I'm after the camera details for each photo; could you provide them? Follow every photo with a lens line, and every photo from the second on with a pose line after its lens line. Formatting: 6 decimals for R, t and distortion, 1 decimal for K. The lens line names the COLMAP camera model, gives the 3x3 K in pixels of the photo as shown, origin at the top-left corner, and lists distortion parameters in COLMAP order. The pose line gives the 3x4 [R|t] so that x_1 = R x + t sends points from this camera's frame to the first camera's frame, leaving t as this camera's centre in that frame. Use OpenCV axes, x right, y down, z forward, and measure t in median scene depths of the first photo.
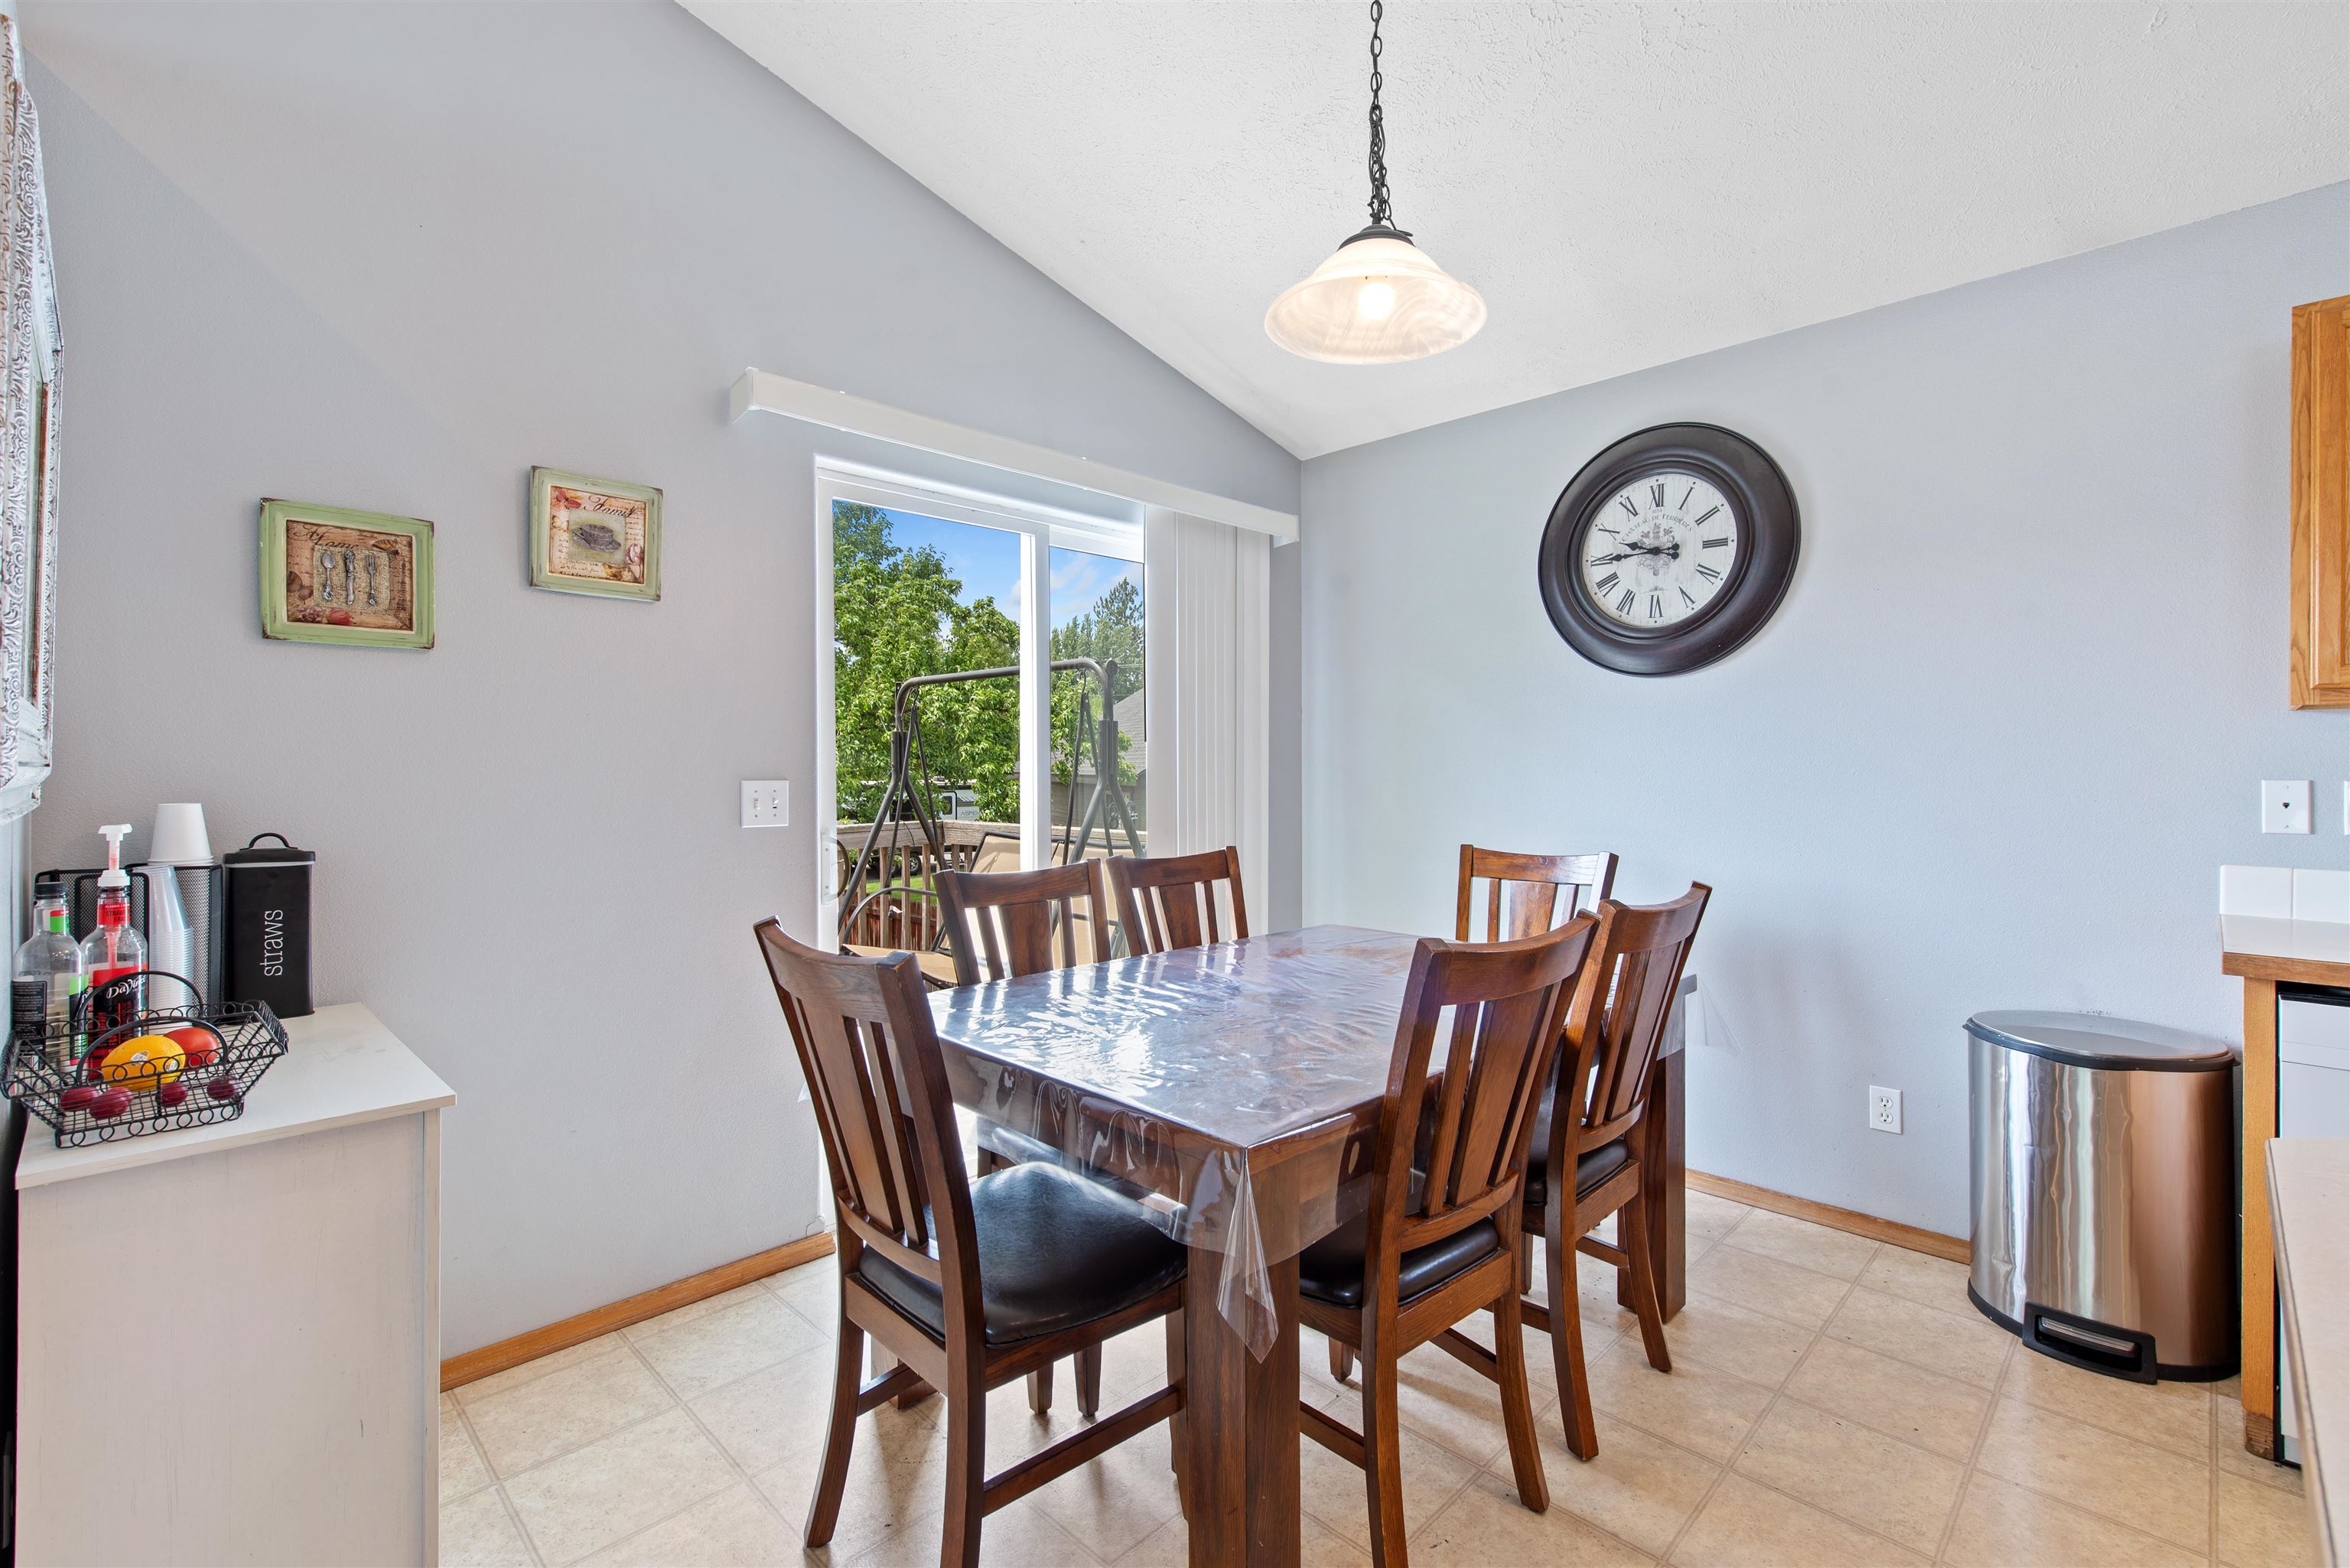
lens RADIAL K [[1037.8, 0, 1193.1], [0, 1037.8, 769.6], [0, 0, 1]] dist [0.014881, -0.004041]
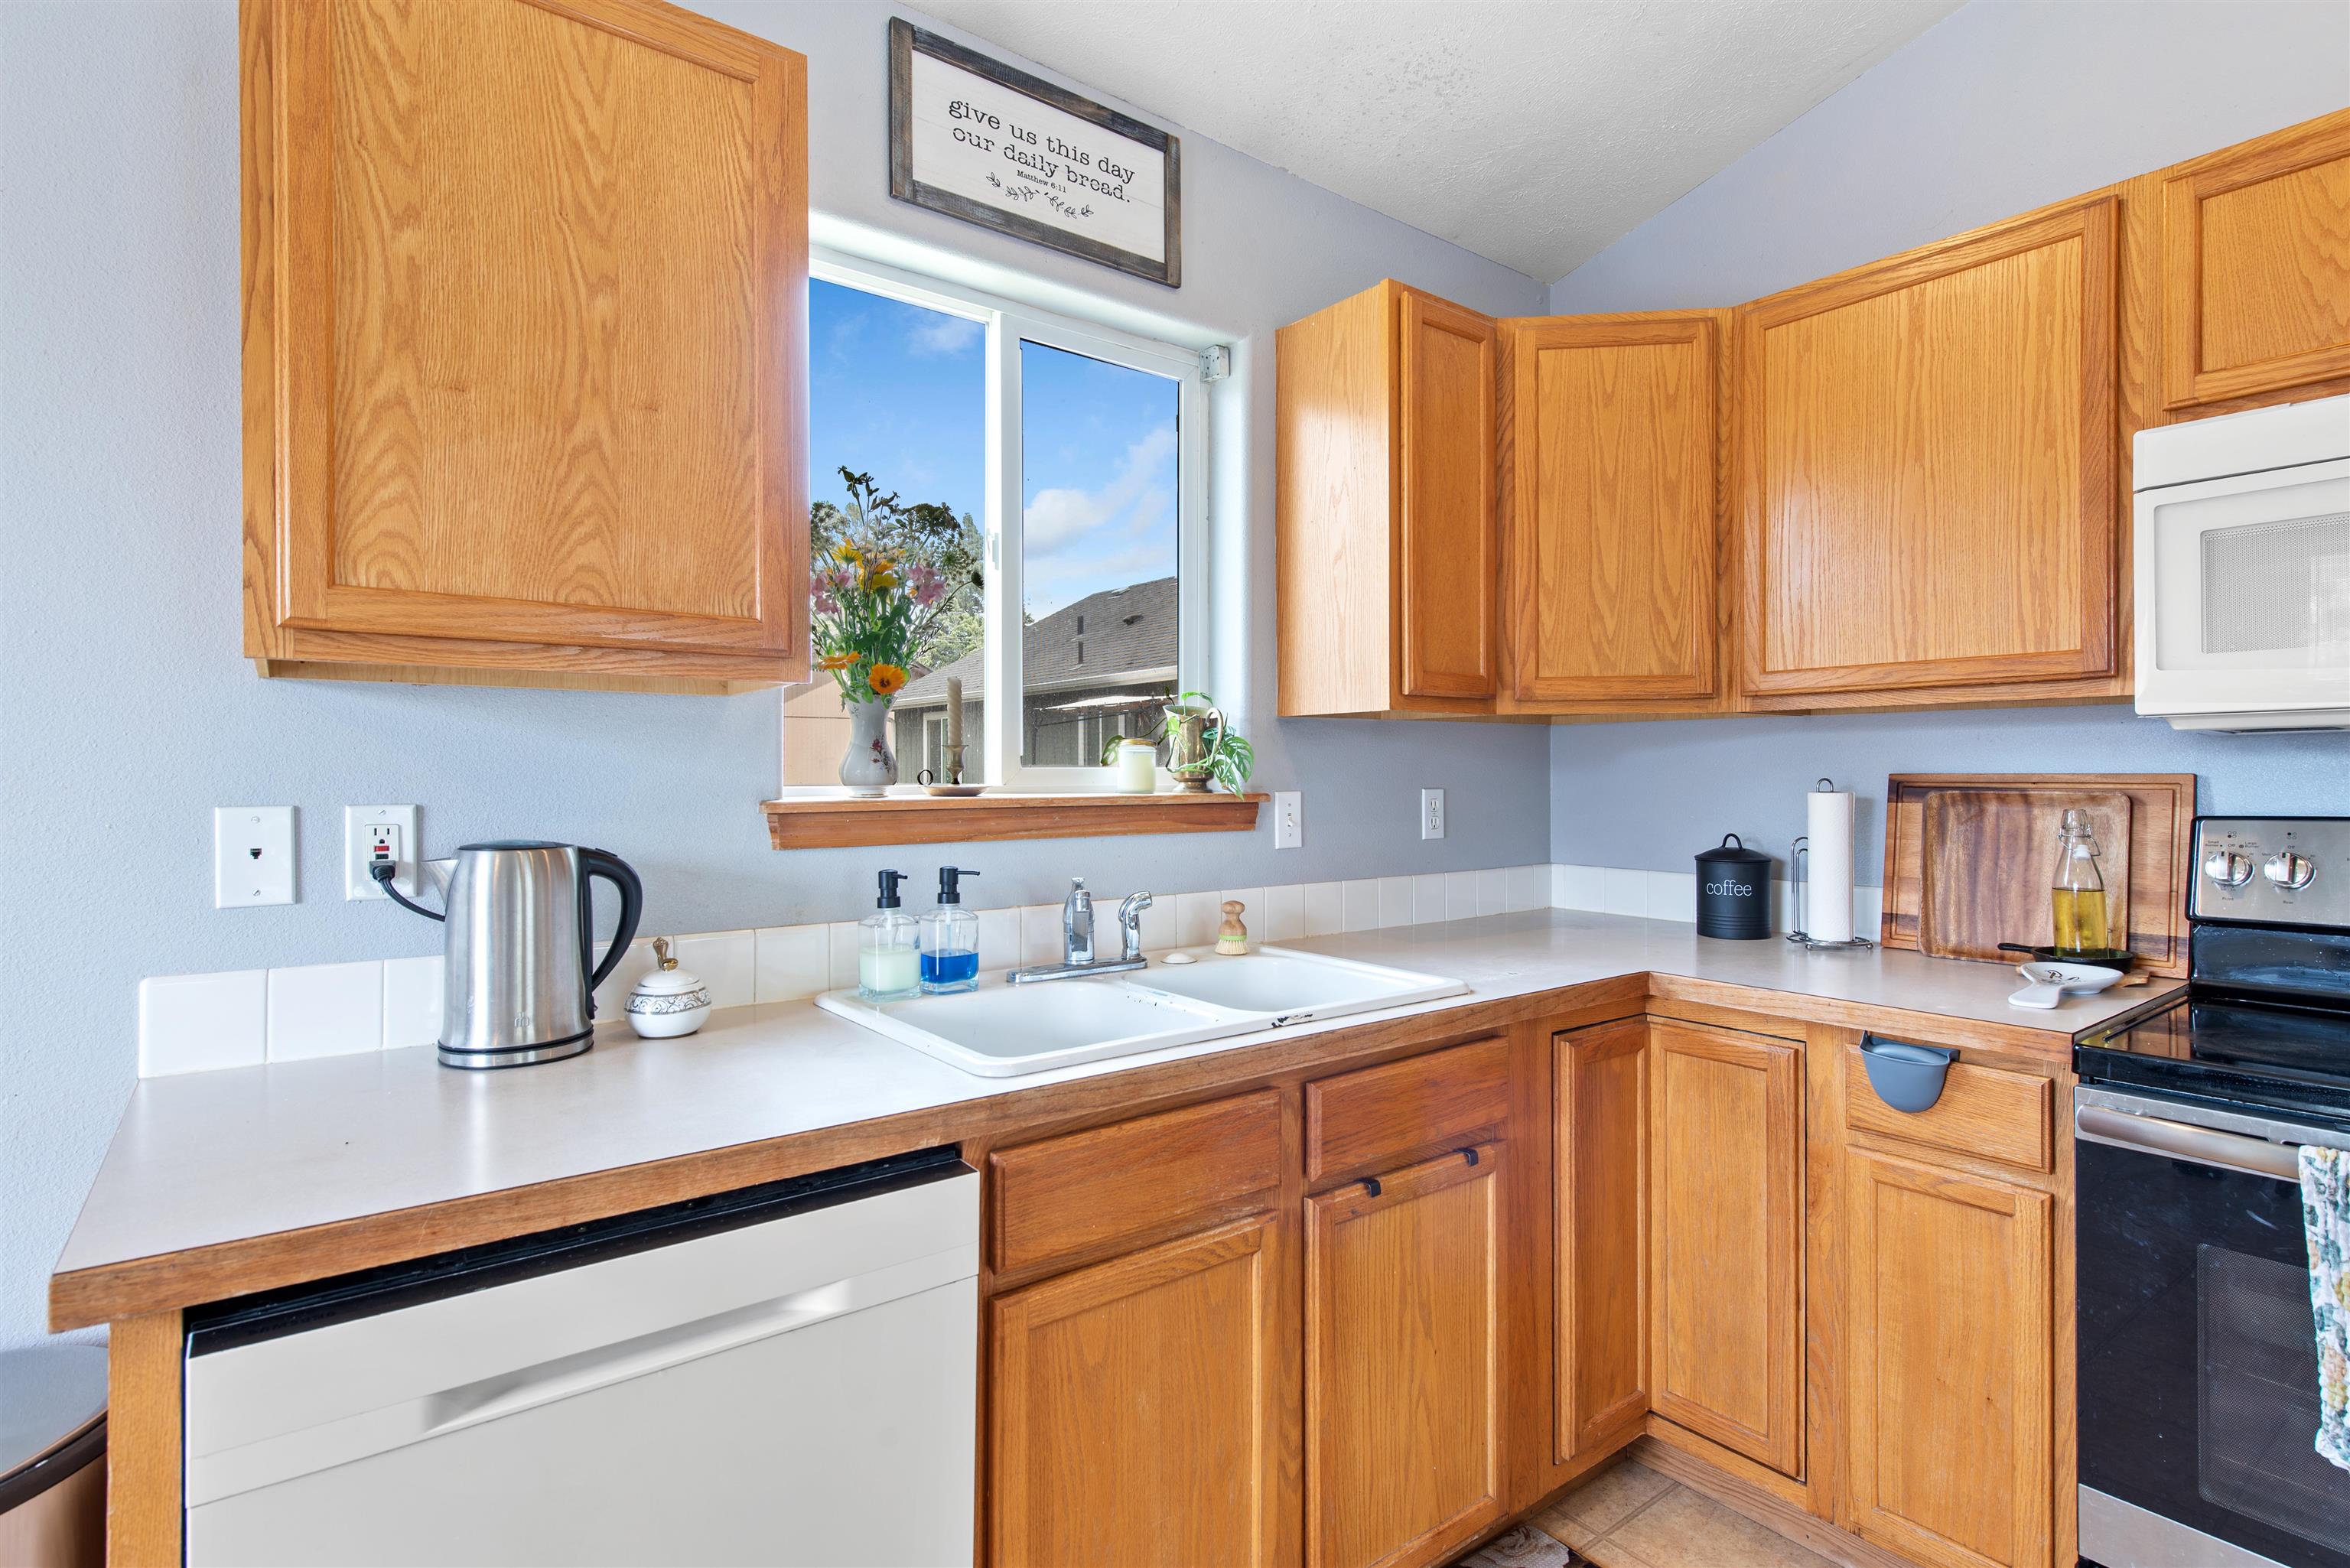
lens RADIAL K [[1165.4, 0, 1197.8], [0, 1165.4, 775.3], [0, 0, 1]] dist [0.016036, -0.006216]
pose [[0.135350, -0.000915, 0.990797, 0.492187], [0.004877, 0.999988, 0.000257, -0.003787], [-0.990786, 0.004798, 0.135353, 0.424425]]
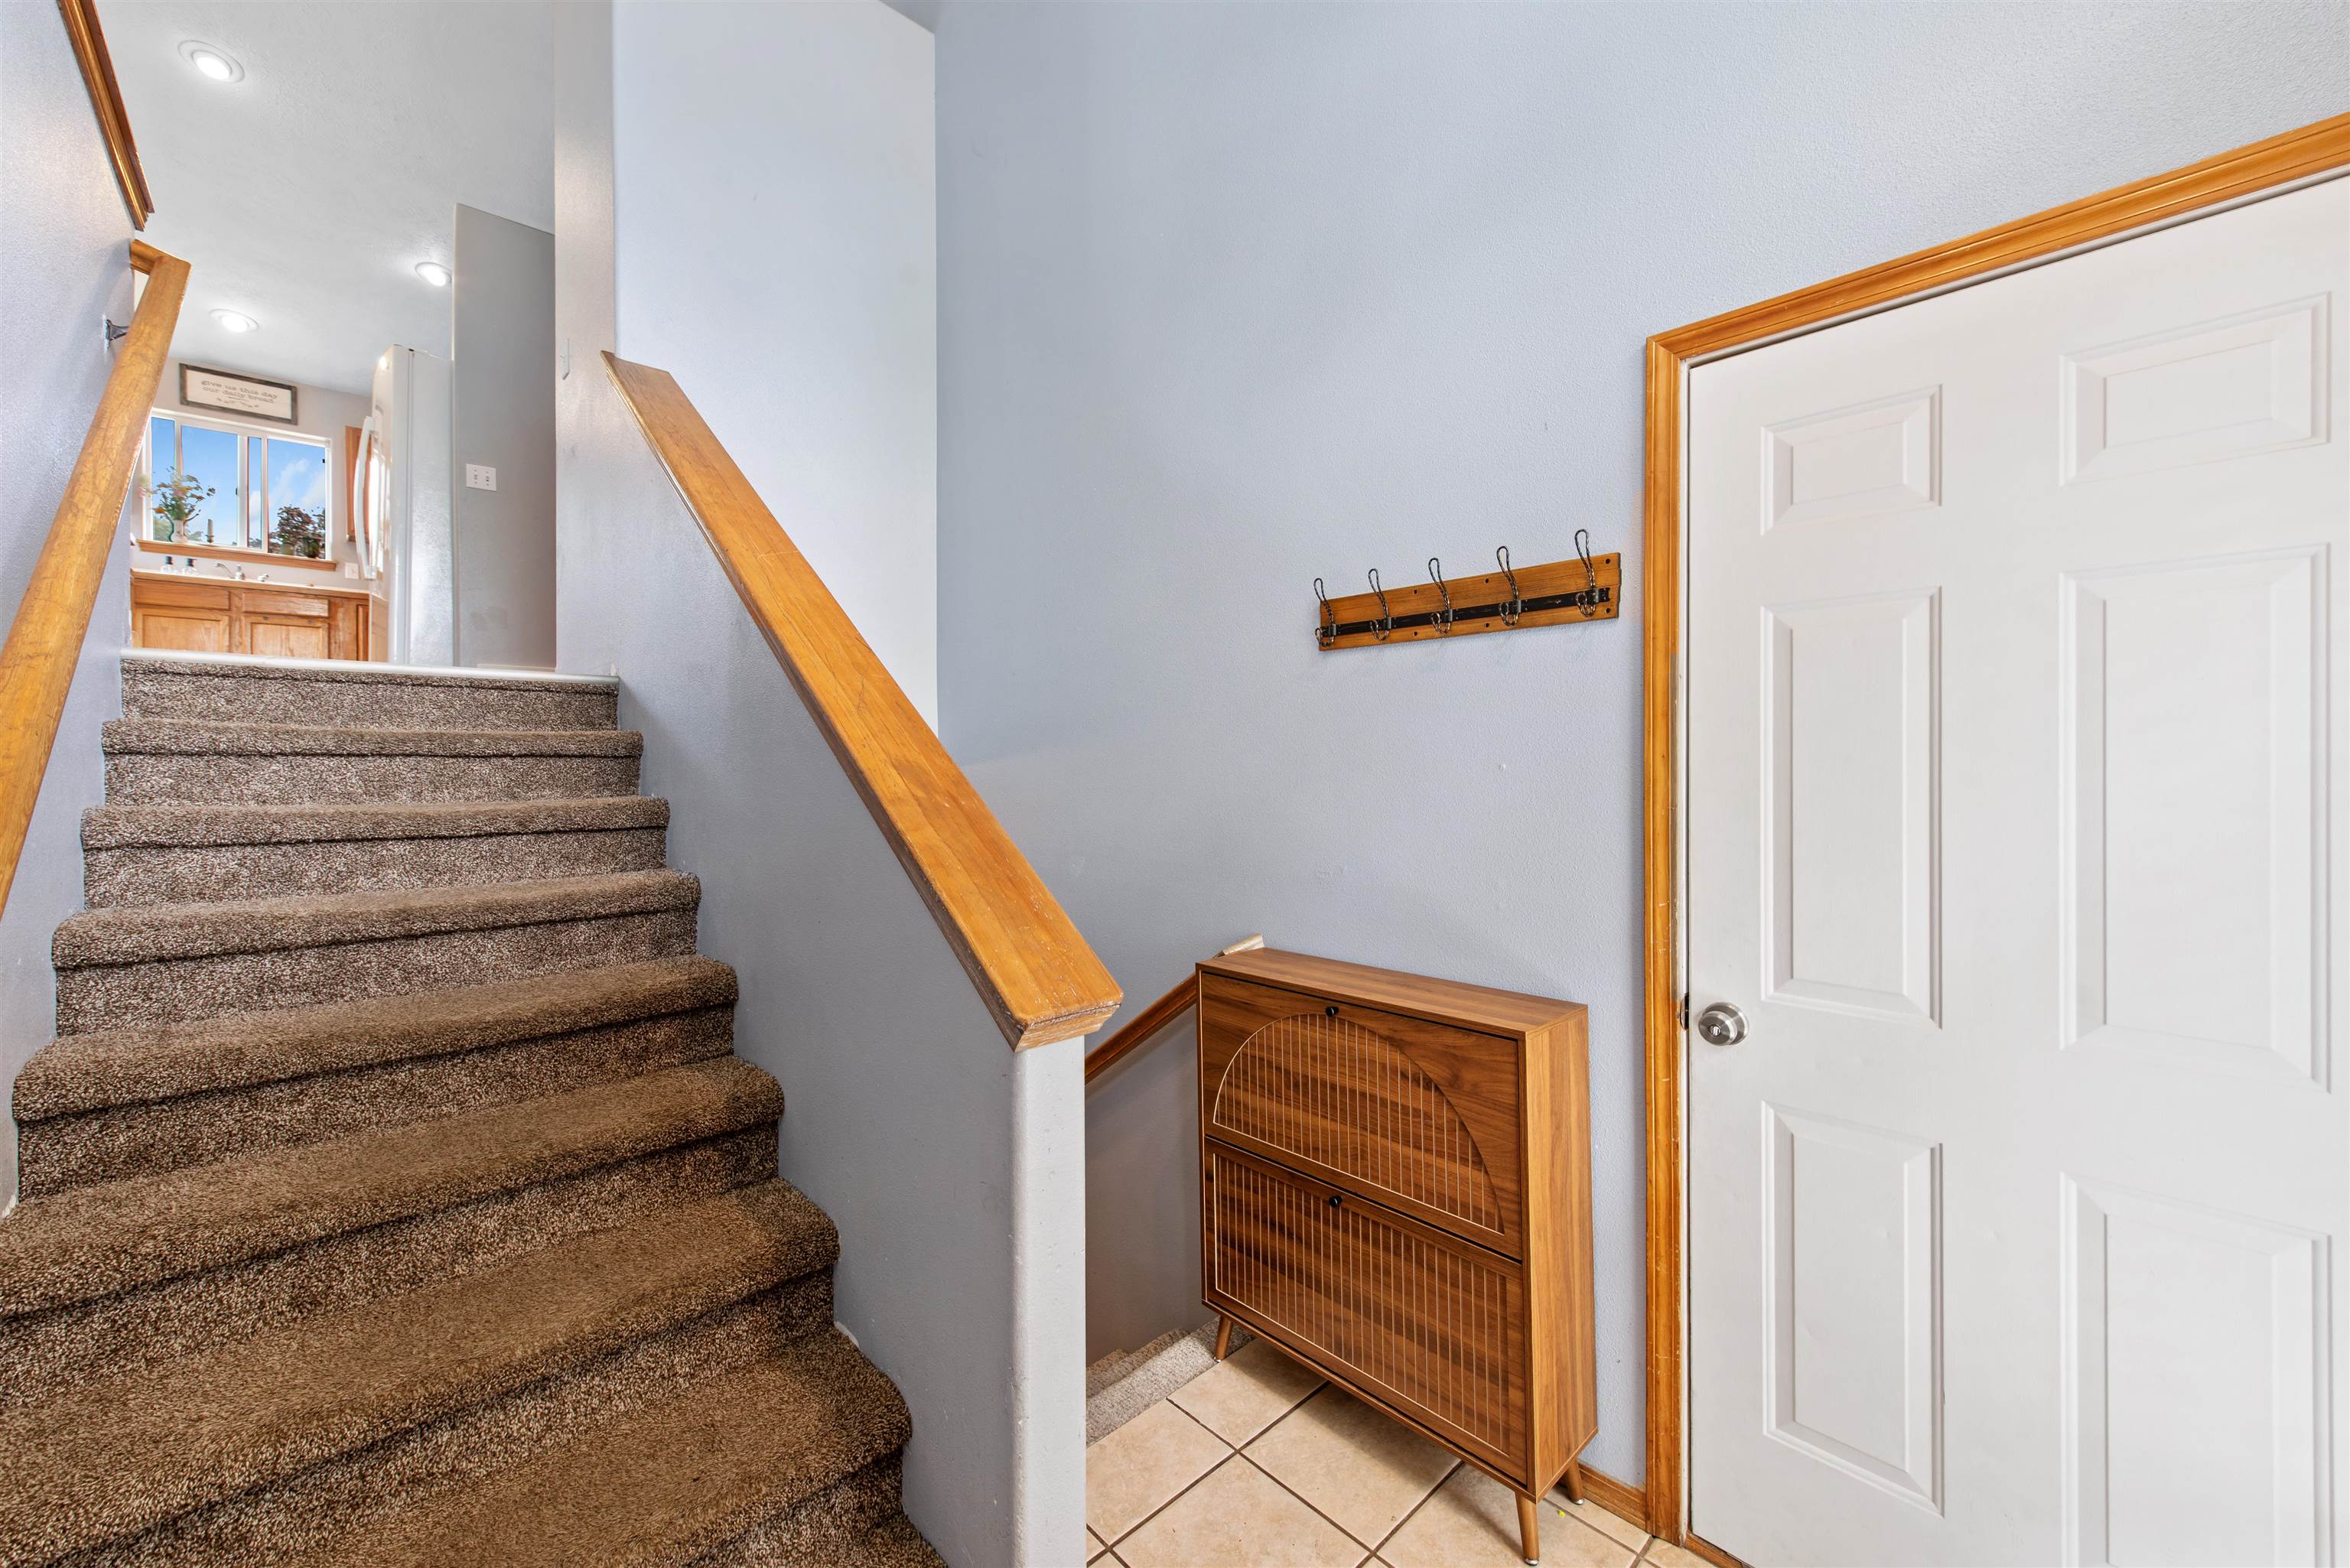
lens RADIAL K [[912.0, 0, 1191.5], [0, 912.0, 764.0], [0, 0, 1]] dist [0.000120, -0.000003]
pose [[0.033848, -0.000110, 0.999427, -1.296684], [0.003689, 0.999993, -0.000014, 0.659968], [-0.999420, 0.003687, 0.033848, -2.281970]]
